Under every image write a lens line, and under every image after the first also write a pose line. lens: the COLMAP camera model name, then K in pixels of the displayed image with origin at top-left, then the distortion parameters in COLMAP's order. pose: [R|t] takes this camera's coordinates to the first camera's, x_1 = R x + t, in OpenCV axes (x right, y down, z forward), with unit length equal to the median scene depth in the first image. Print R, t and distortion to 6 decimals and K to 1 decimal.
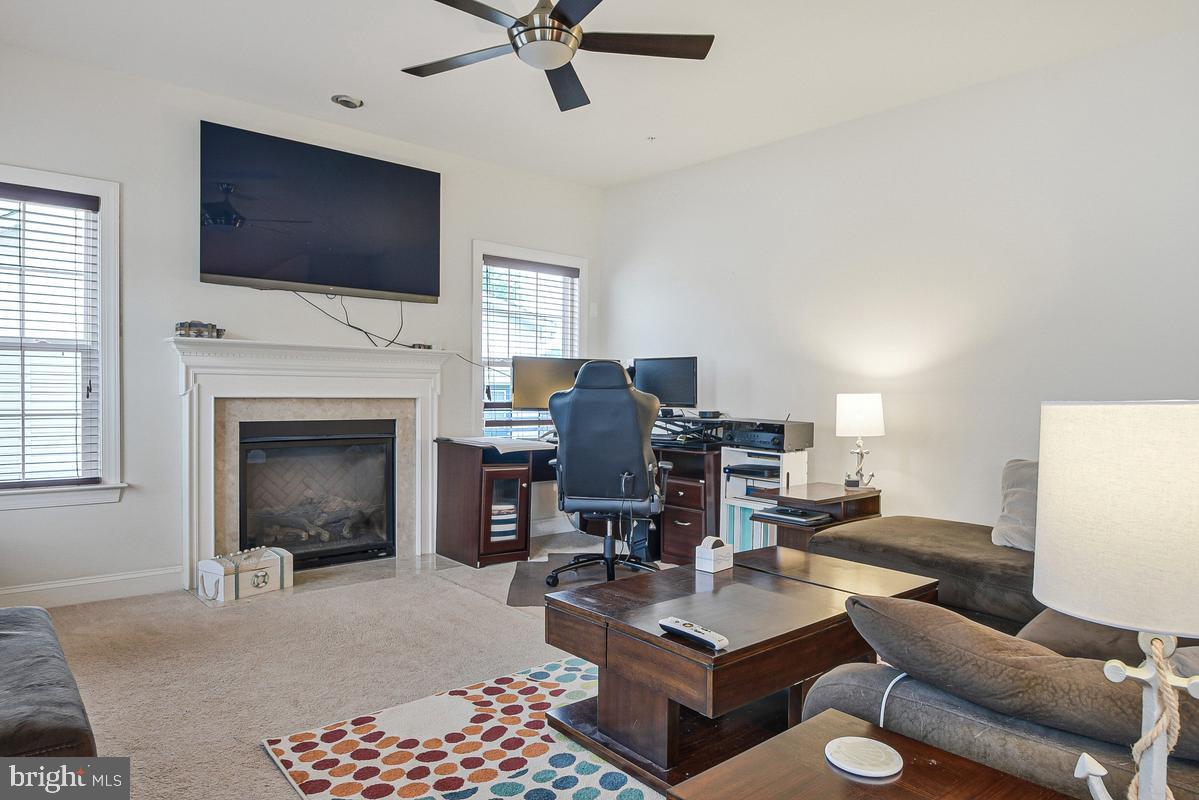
lens RADIAL K [[755.7, 0, 600.0], [0, 755.7, 409.5], [0, 0, 1]] dist [-0.027184, 0.002367]
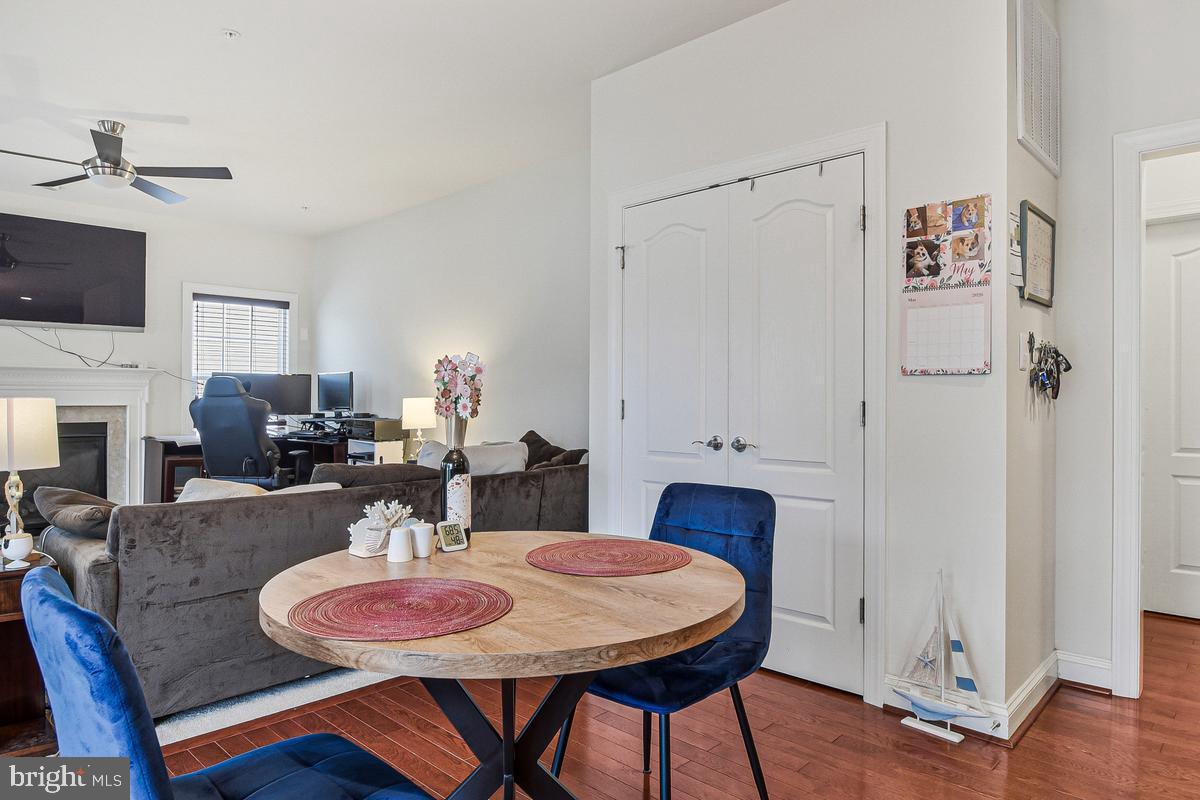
lens RADIAL K [[756.3, 0, 599.1], [0, 756.3, 388.7], [0, 0, 1]] dist [-0.027184, 0.002367]
pose [[0.996697, -0.010607, 0.080520, 0.468982], [0.013751, 0.999160, -0.038596, 0.016561], [-0.080043, 0.039575, 0.996005, -0.350148]]
